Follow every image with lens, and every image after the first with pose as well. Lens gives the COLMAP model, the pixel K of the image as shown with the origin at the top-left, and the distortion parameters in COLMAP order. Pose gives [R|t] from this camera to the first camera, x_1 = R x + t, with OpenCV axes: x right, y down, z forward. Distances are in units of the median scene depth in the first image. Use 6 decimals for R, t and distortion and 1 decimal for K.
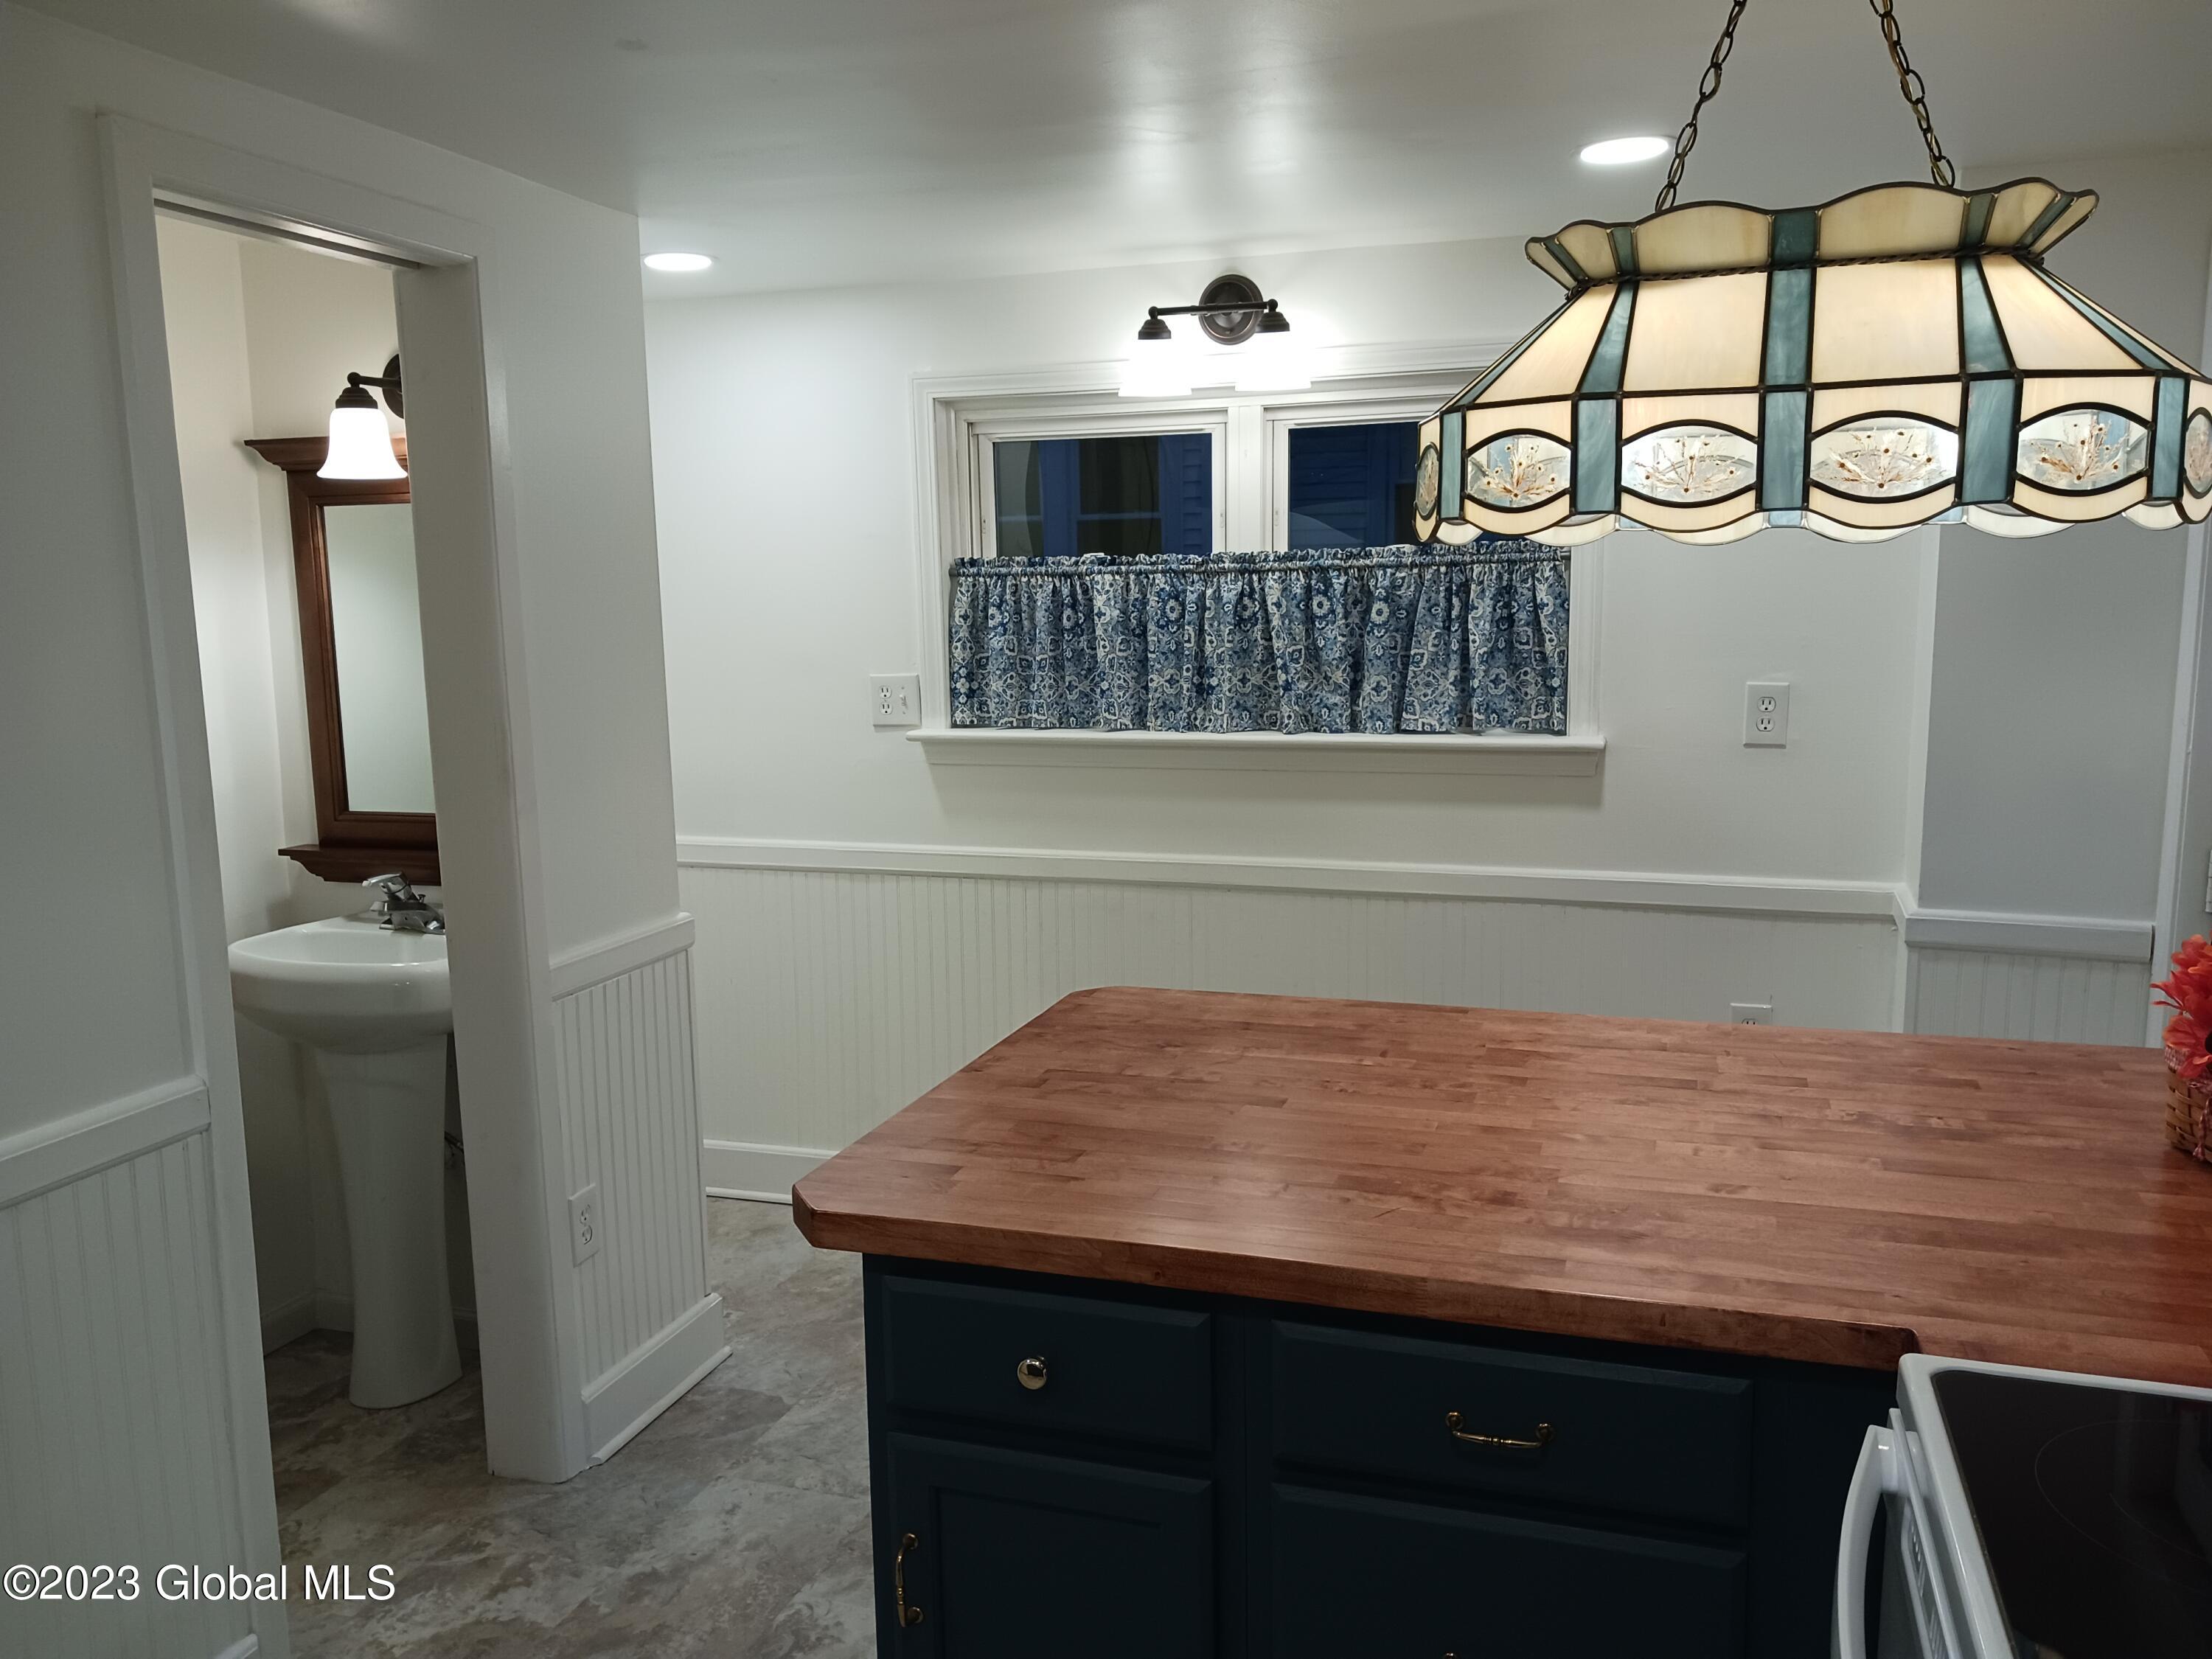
lens RADIAL K [[1736.9, 0, 1106.0], [0, 1736.9, 829.5], [0, 0, 1]] dist [-0.002454, 0.008152]
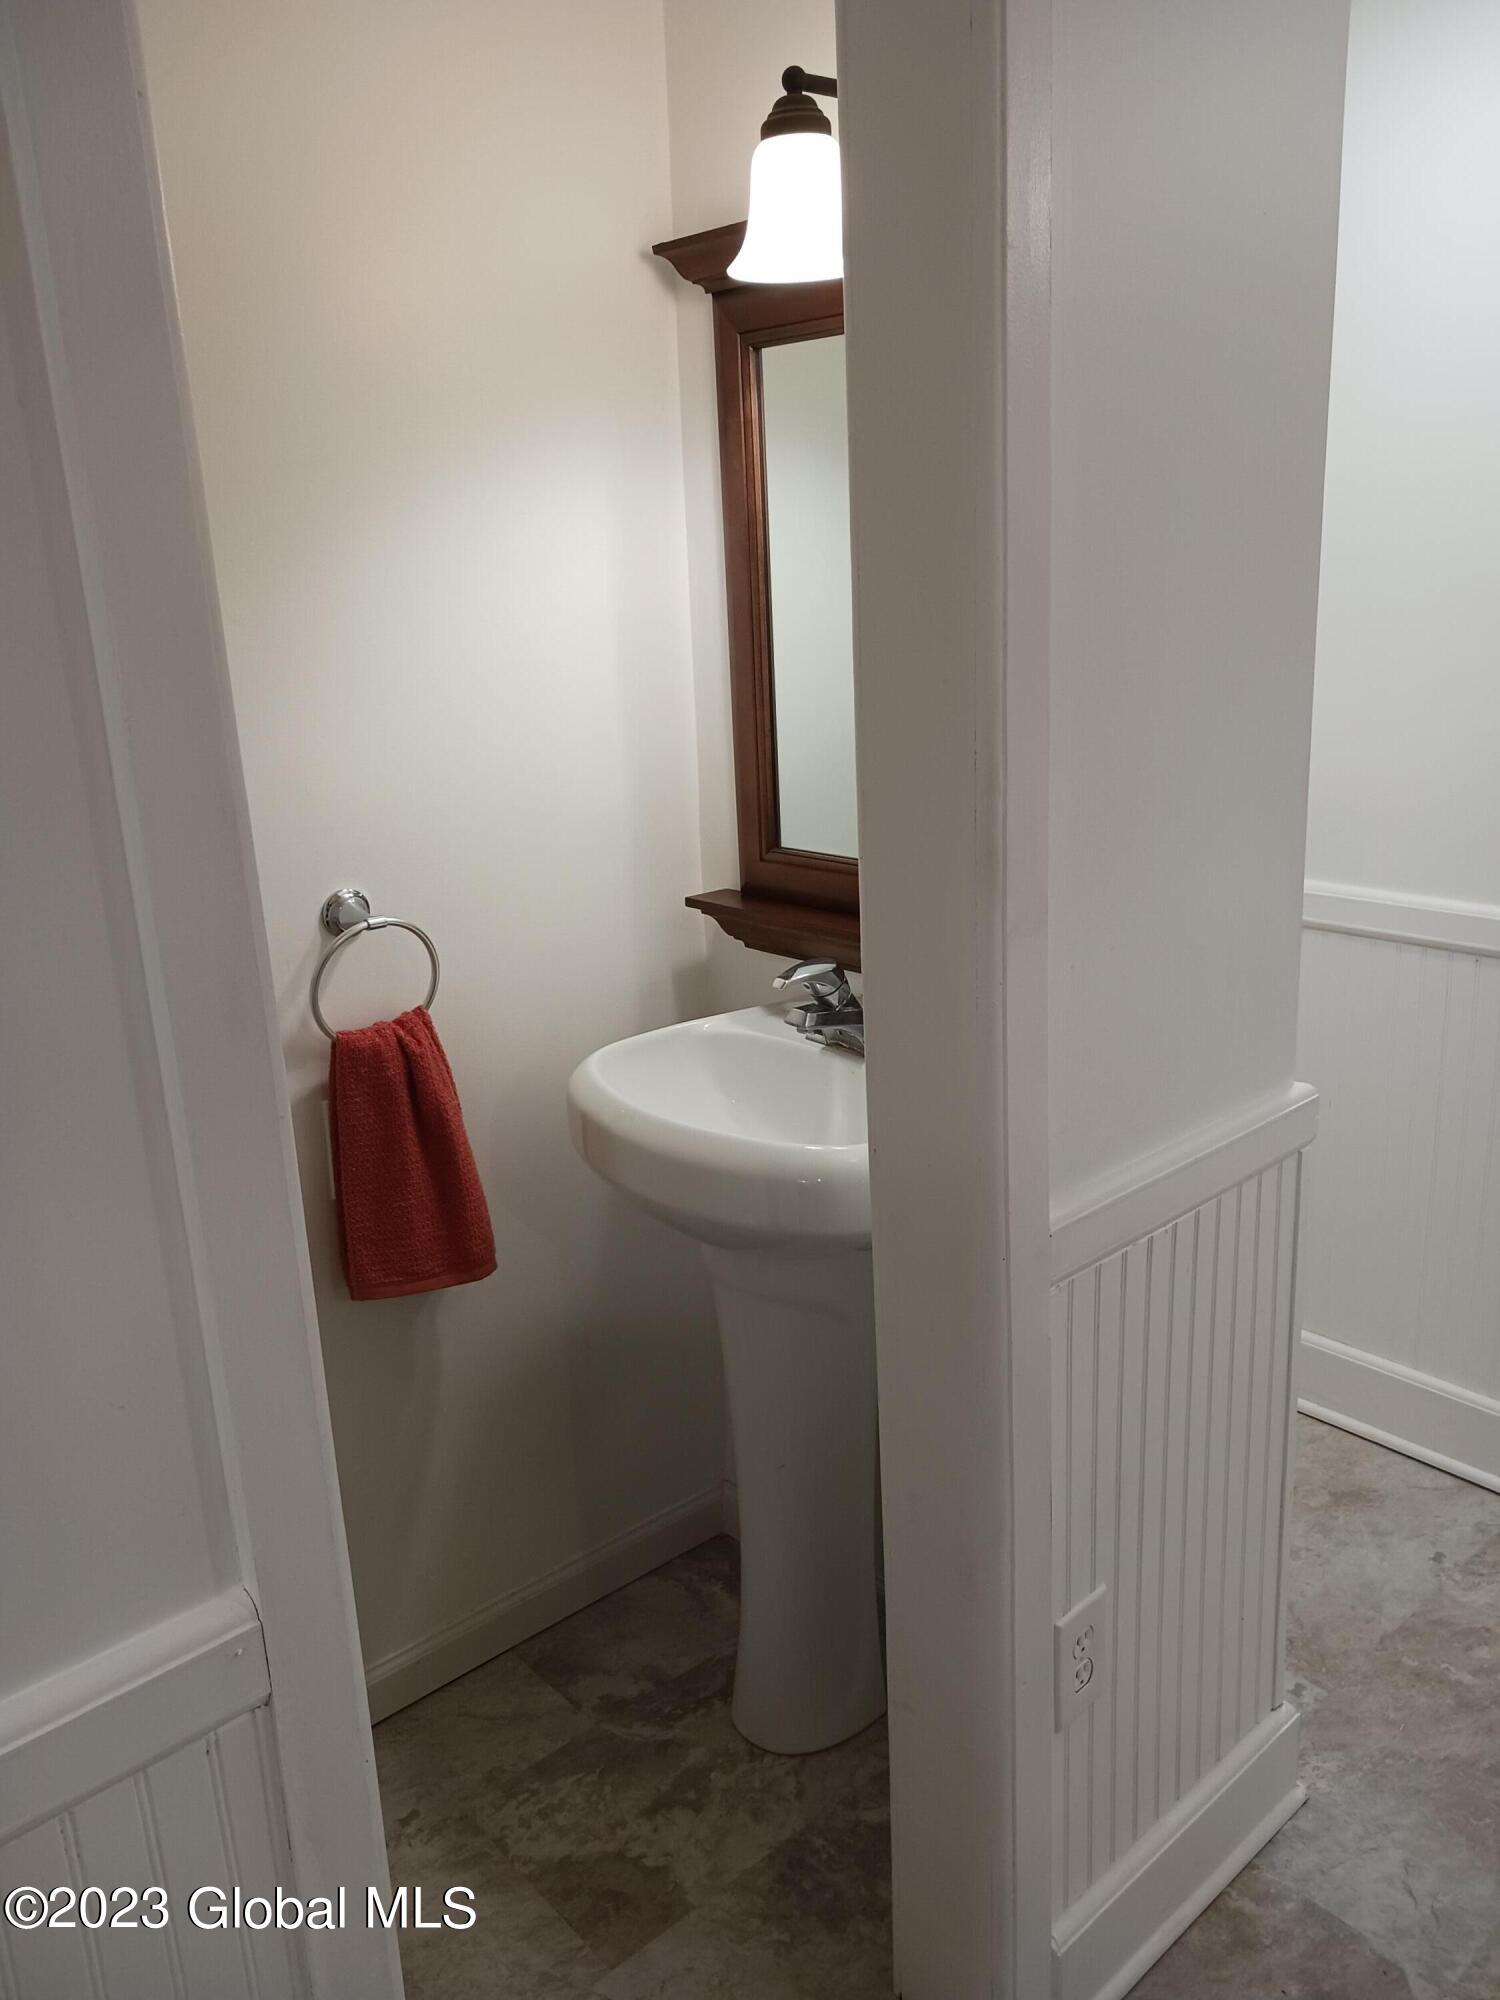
lens RADIAL K [[1549.6, 0, 750.0], [0, 1549.6, 1000.0], [0, 0, 1]] dist [0.070436, -0.093026]
pose [[0.866181, 0.119845, -0.485147, -0.161937], [-0.042847, 0.985053, 0.166837, -0.053134], [0.497890, -0.123725, 0.858369, 0.506043]]
